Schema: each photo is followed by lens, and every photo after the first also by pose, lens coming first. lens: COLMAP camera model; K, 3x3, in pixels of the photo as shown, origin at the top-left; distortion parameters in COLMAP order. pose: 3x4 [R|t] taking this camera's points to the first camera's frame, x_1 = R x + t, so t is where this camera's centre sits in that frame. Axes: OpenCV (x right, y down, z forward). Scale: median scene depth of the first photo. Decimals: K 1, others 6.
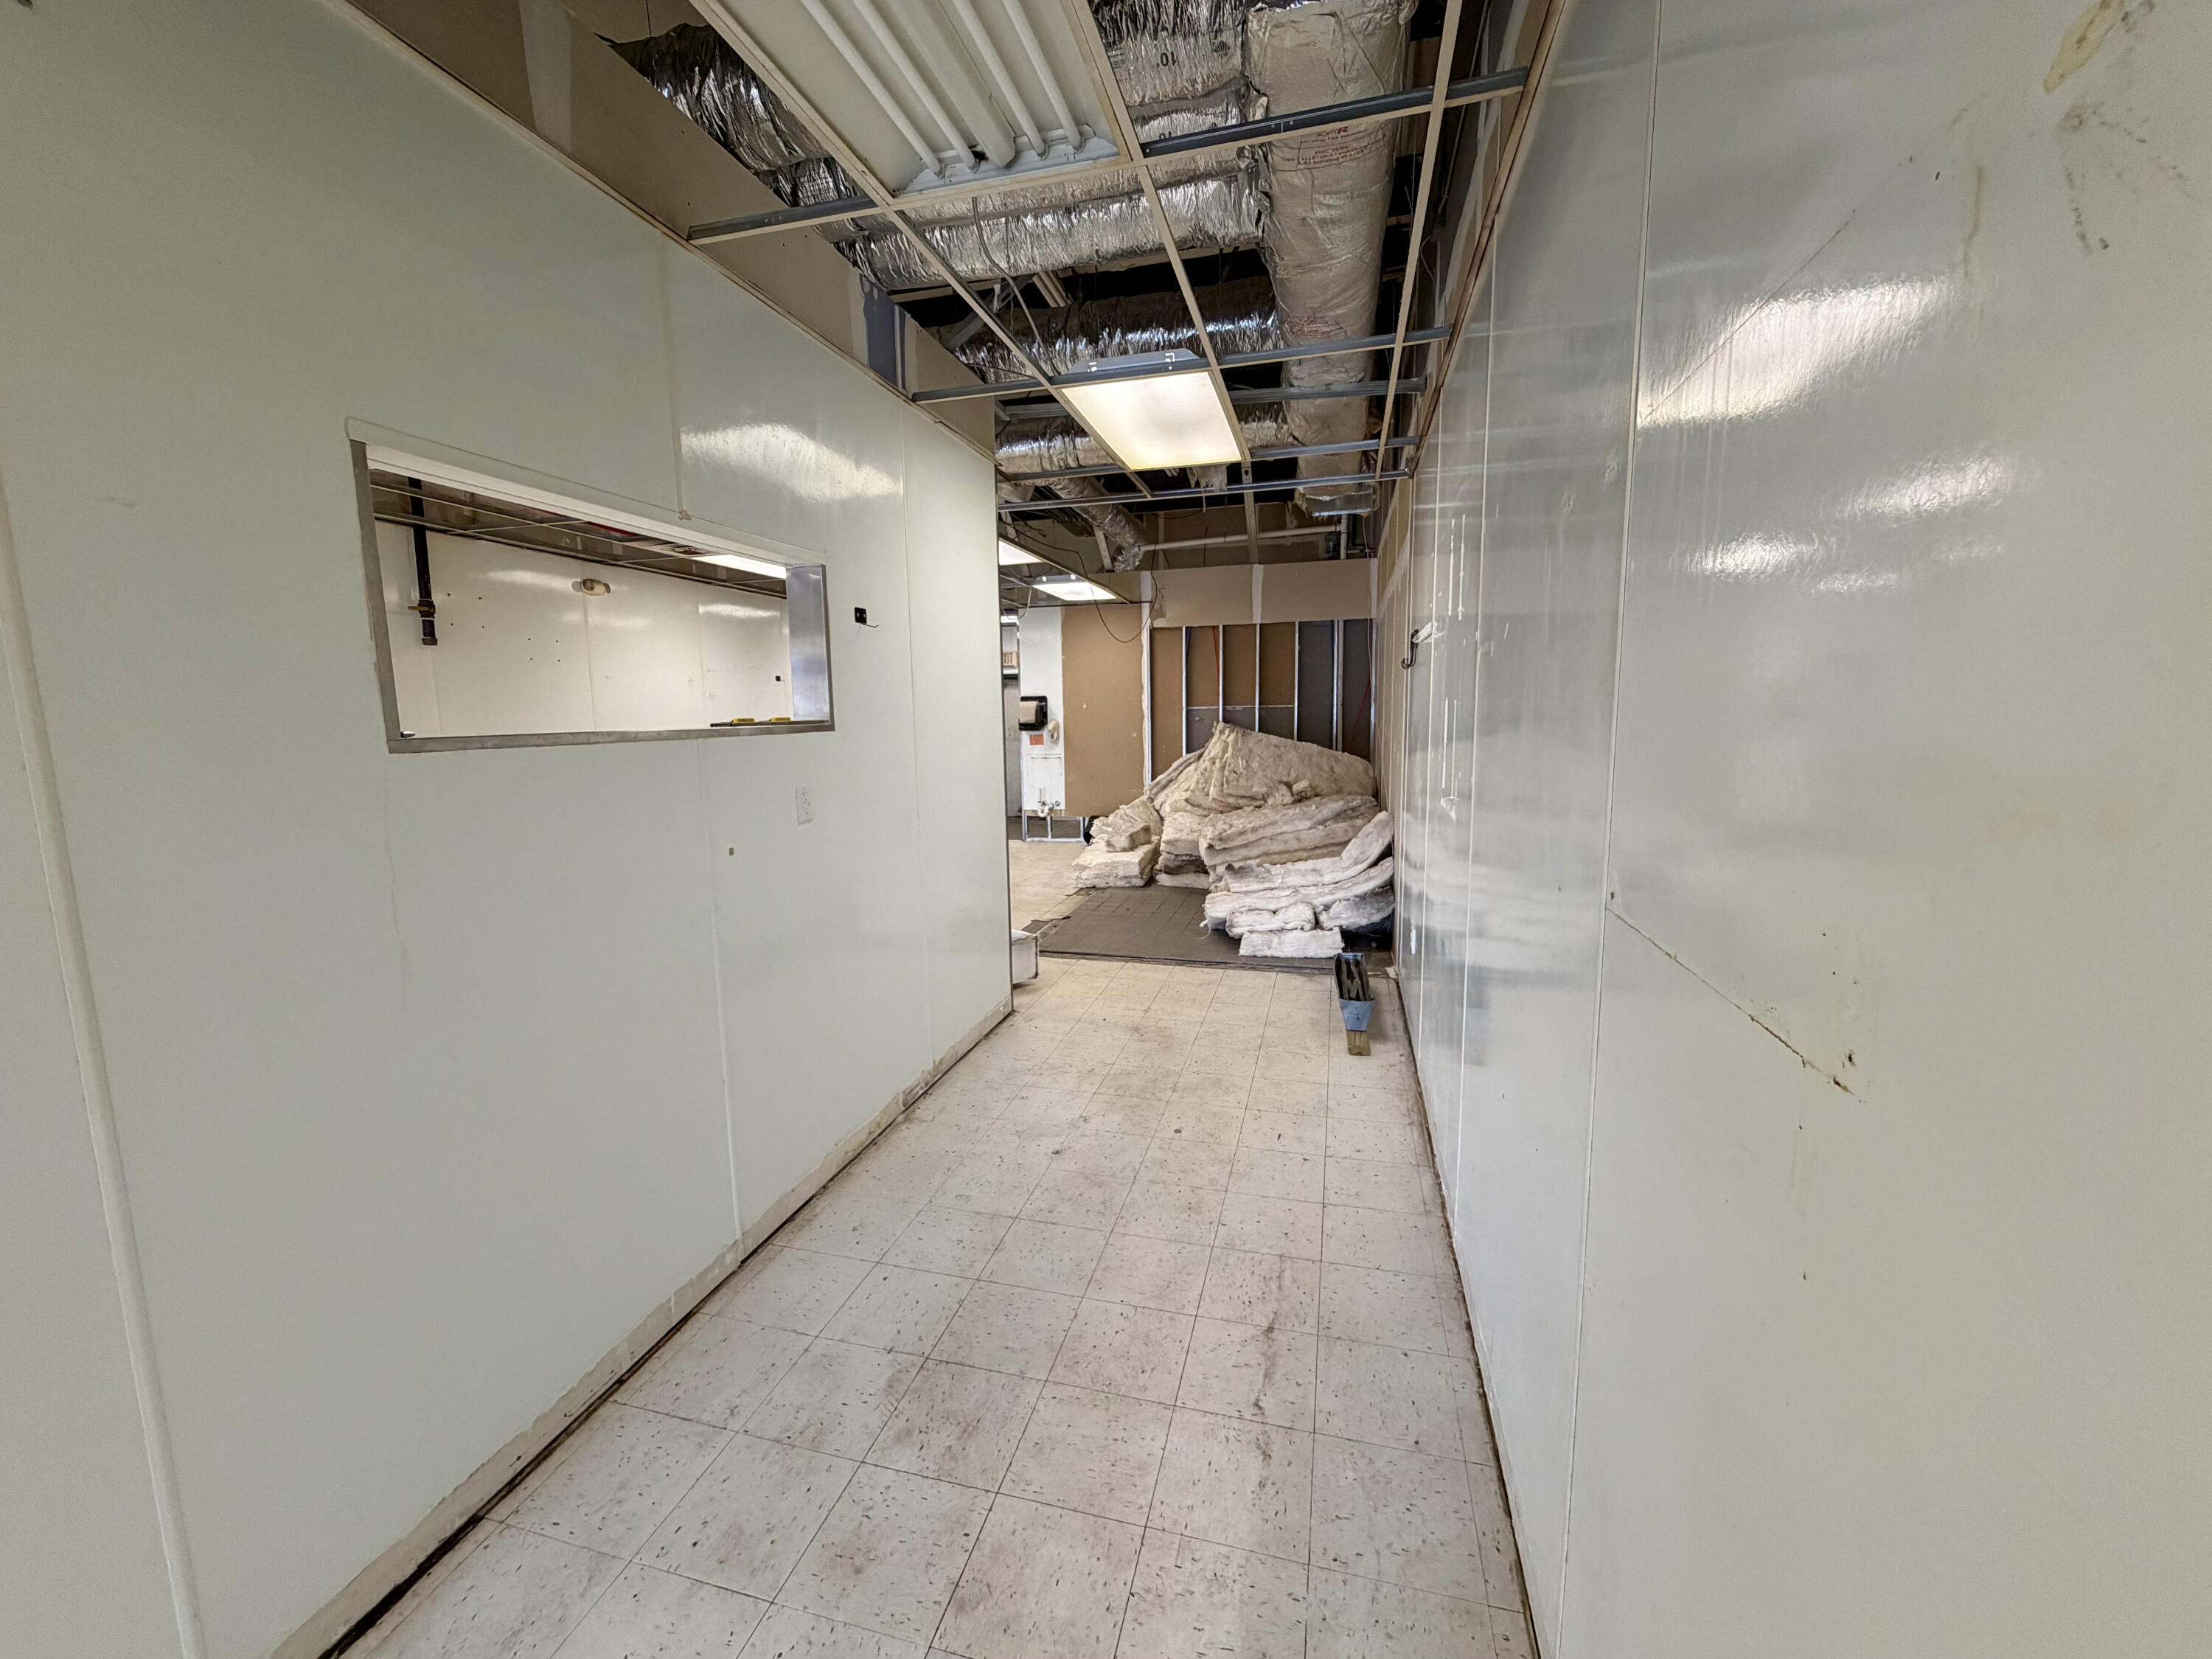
lens RADIAL K [[883.5, 0, 1098.9], [0, 883.5, 828.3], [0, 0, 1]] dist [0.002161, -0.000117]
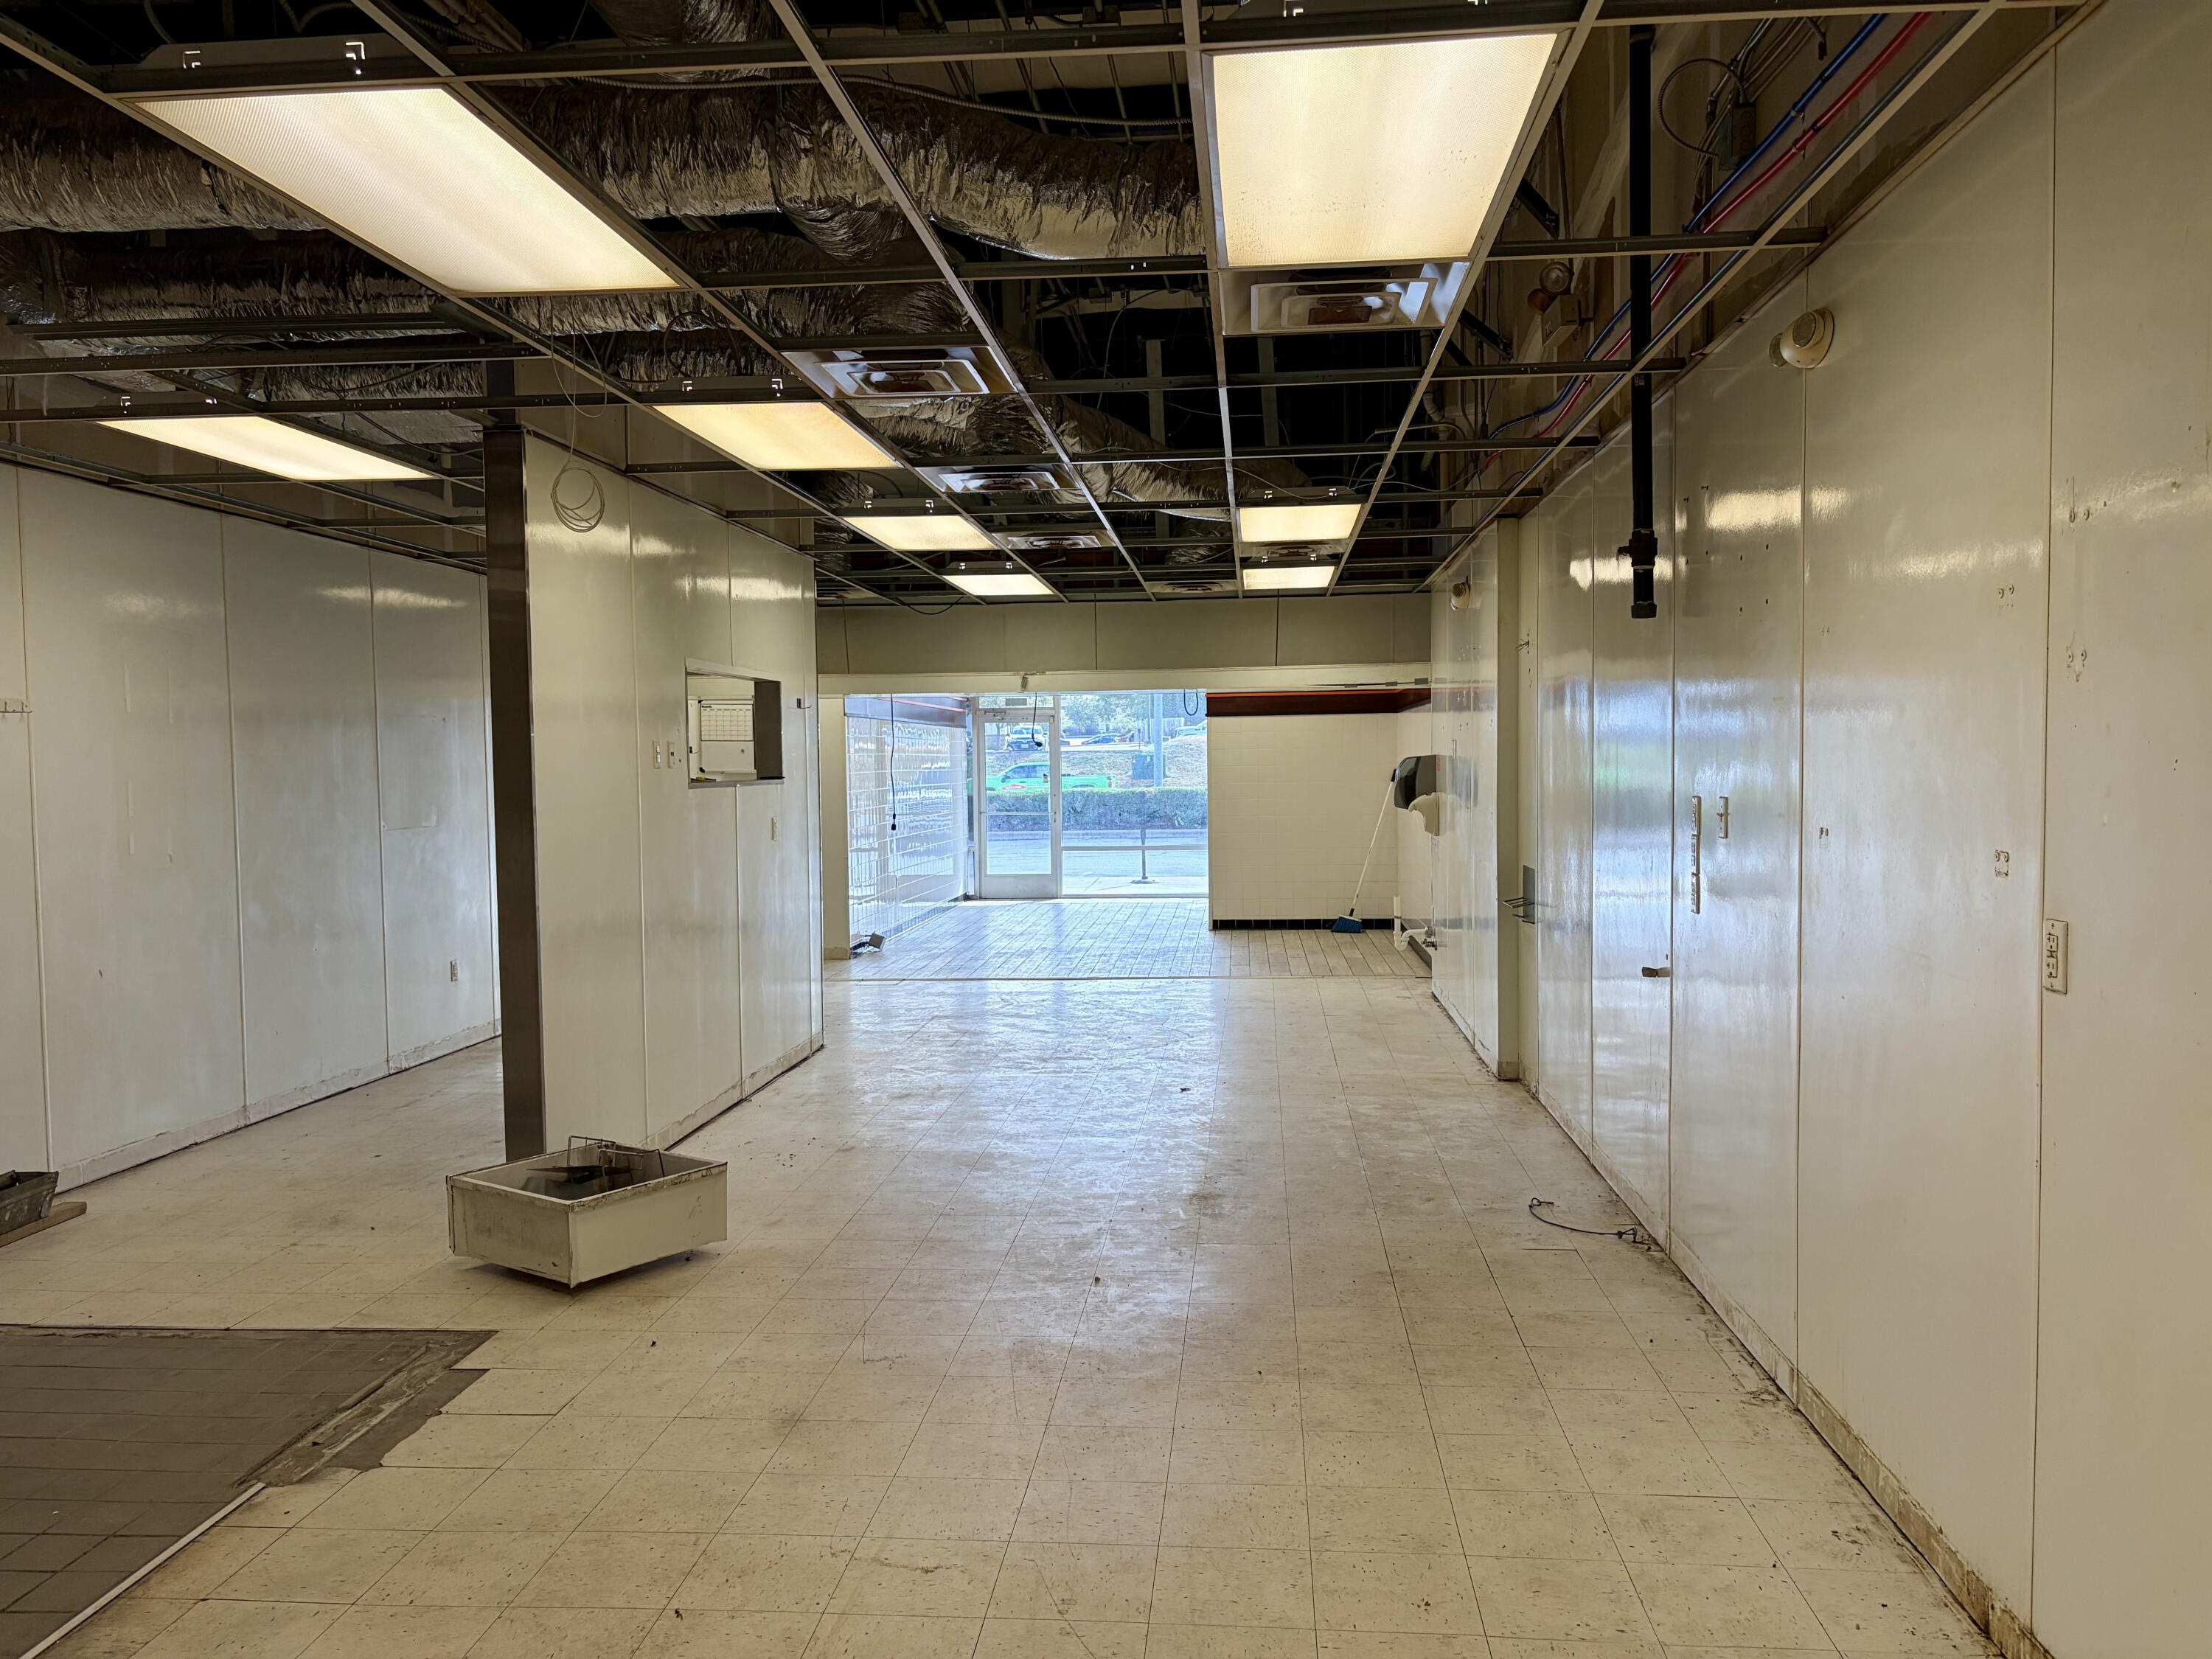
lens RADIAL K [[1665.4, 0, 1106.0], [0, 1665.4, 829.5], [0, 0, 1]] dist [0.006396, 0.004161]
pose [[-0.984692, 0.035171, -0.170720, -0.164572], [0.004831, 0.984562, 0.174970, -0.150619], [0.174239, 0.171467, -0.969660, 1.088810]]
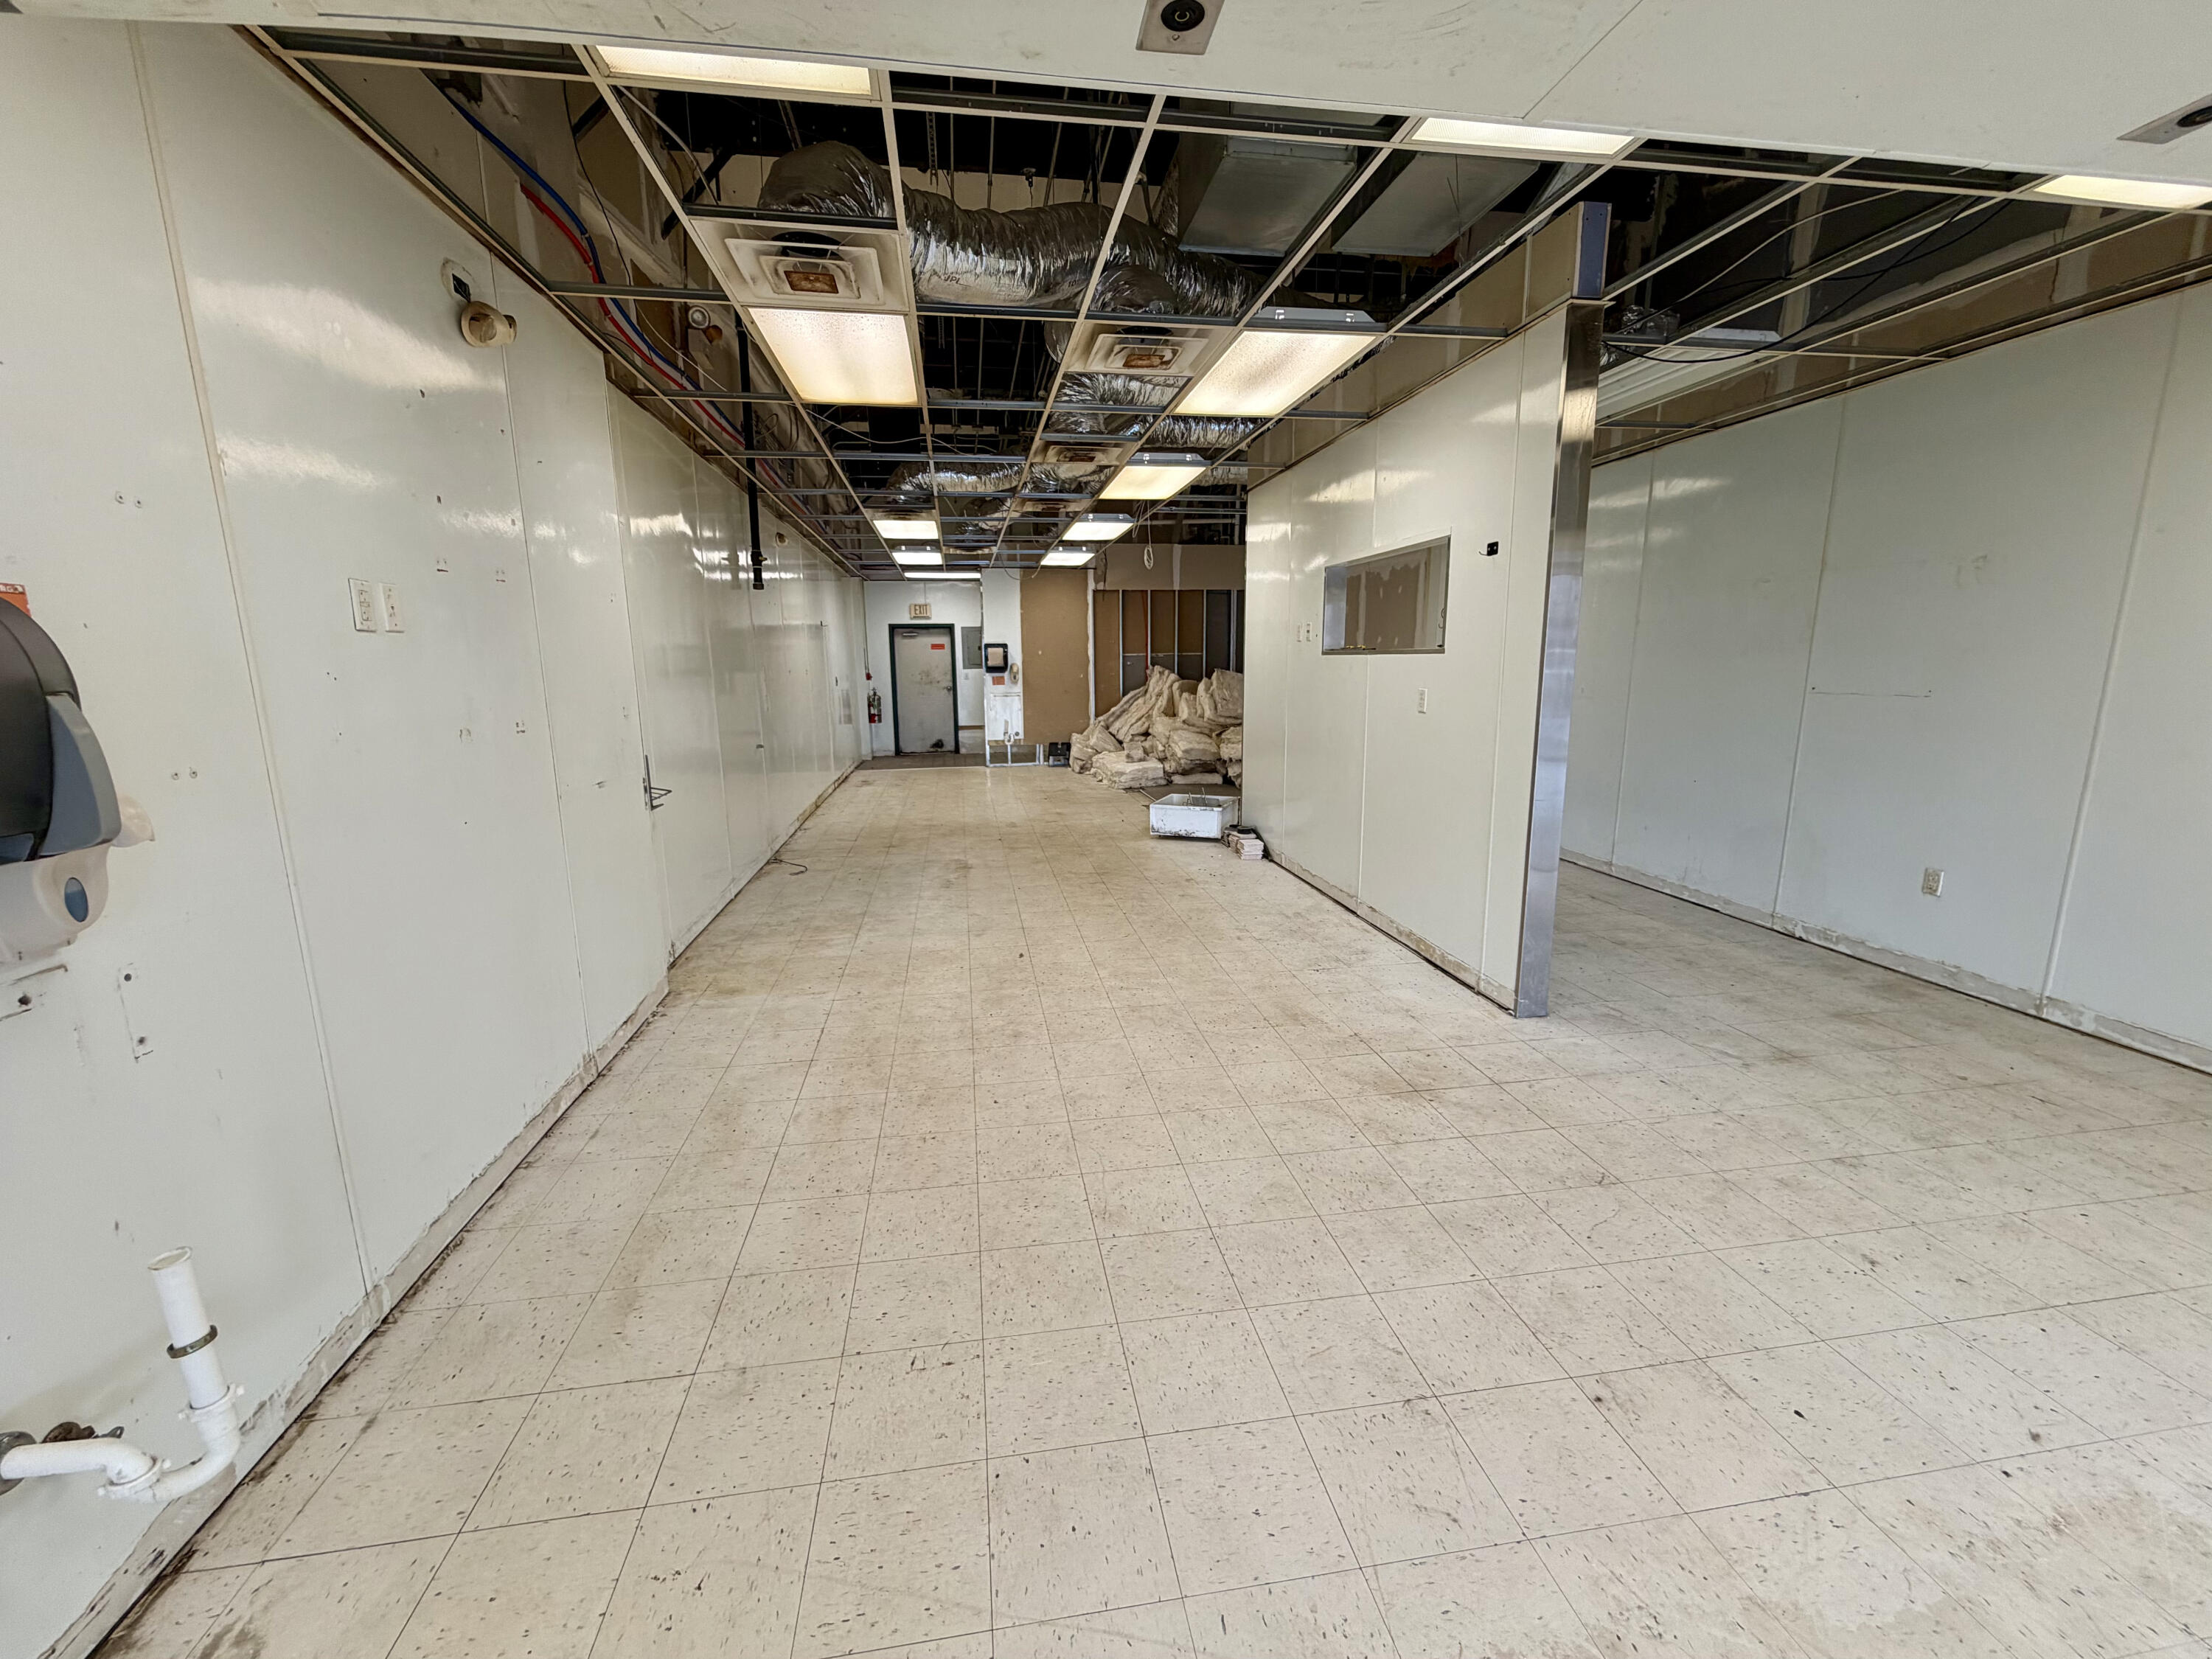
lens RADIAL K [[883.5, 0, 1098.9], [0, 883.5, 828.3], [0, 0, 1]] dist [0.002161, -0.000117]
pose [[0.911120, -0.071679, 0.405859, -0.487744], [0.051306, 0.996826, 0.060872, 0.035761], [-0.408935, -0.034639, 0.911906, -0.163030]]
